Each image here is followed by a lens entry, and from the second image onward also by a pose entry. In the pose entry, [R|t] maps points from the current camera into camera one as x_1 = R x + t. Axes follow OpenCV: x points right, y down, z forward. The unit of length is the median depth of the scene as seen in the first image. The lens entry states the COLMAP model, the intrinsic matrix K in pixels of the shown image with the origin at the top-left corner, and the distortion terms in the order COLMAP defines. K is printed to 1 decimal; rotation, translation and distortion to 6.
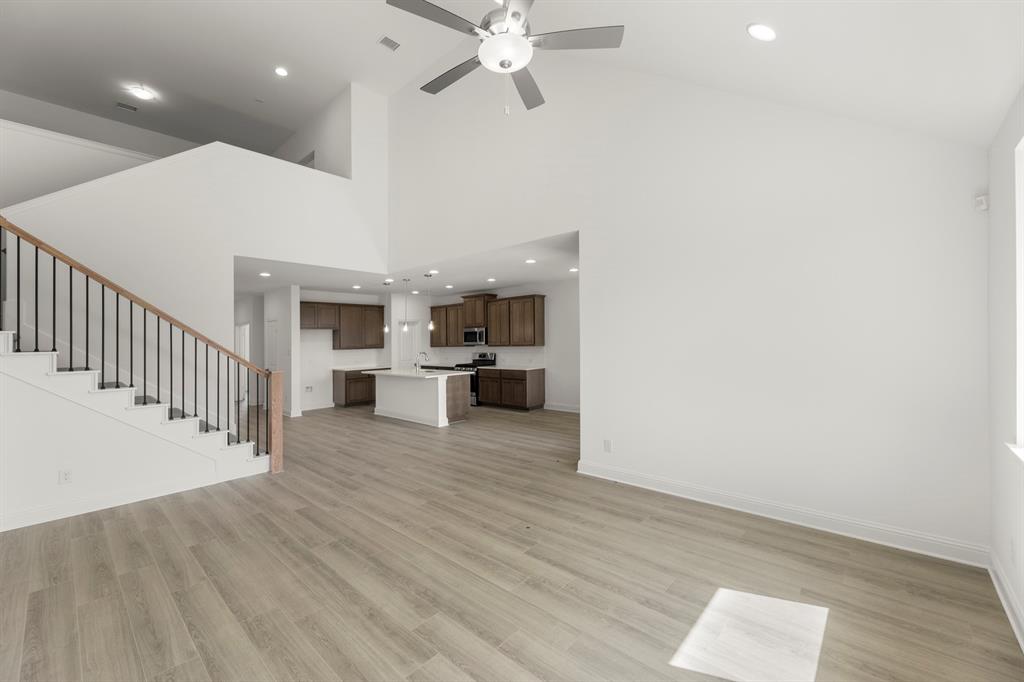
lens RADIAL K [[410.0, 0, 512.4], [0, 410.0, 339.2], [0, 0, 1]] dist [0.001394, 0.000491]
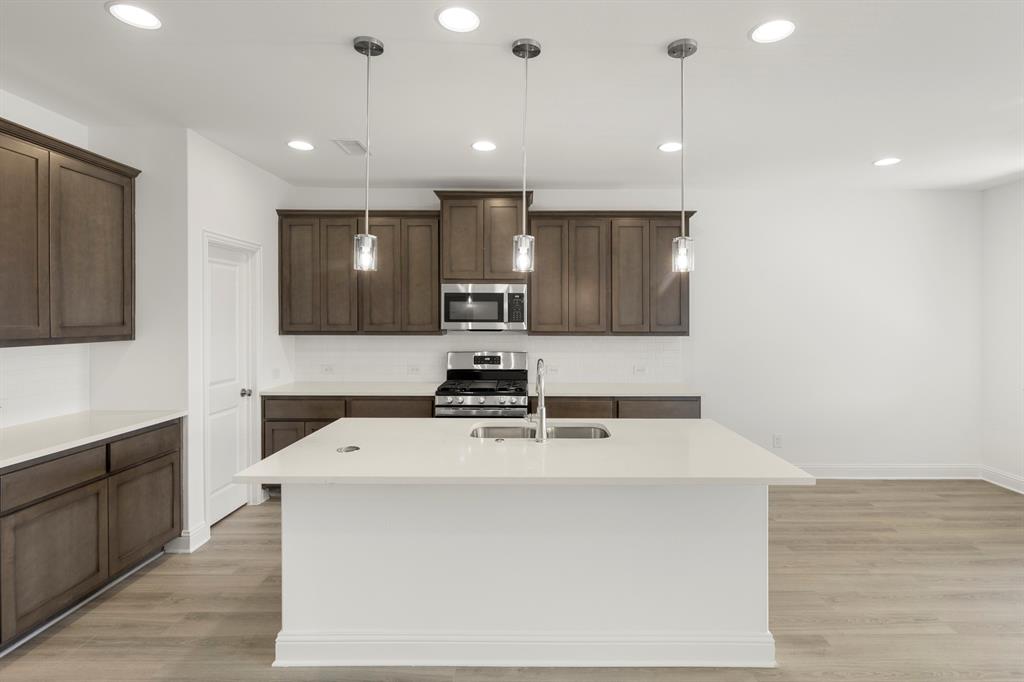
lens RADIAL K [[503.6, 0, 528.1], [0, 503.6, 326.1], [0, 0, 1]] dist [0.000484, -0.002543]
pose [[0.734959, 0.014399, 0.677959, -0.374162], [-0.022439, 0.999743, 0.003092, 0.007996], [-0.677740, -0.017485, 0.735093, 0.663707]]
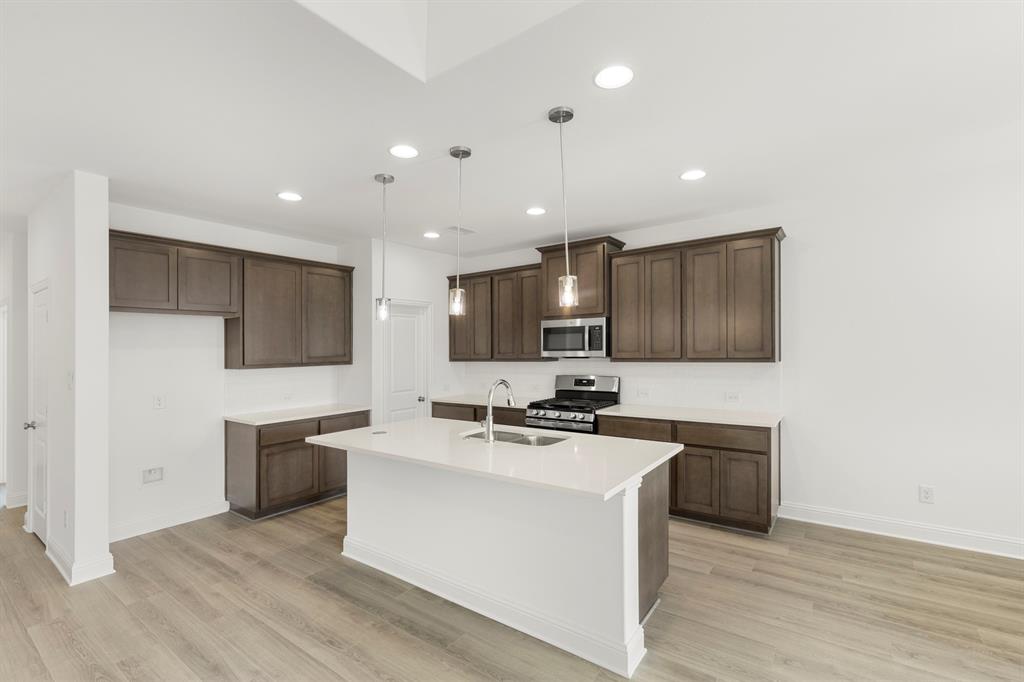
lens RADIAL K [[449.6, 0, 513.6], [0, 449.6, 350.6], [0, 0, 1]] dist [0.000612, -0.000183]
pose [[0.993385, 0.005196, 0.114716, -0.214749], [-0.005659, 0.999977, 0.003709, 0.005169], [-0.114694, -0.004334, 0.993391, 0.548164]]
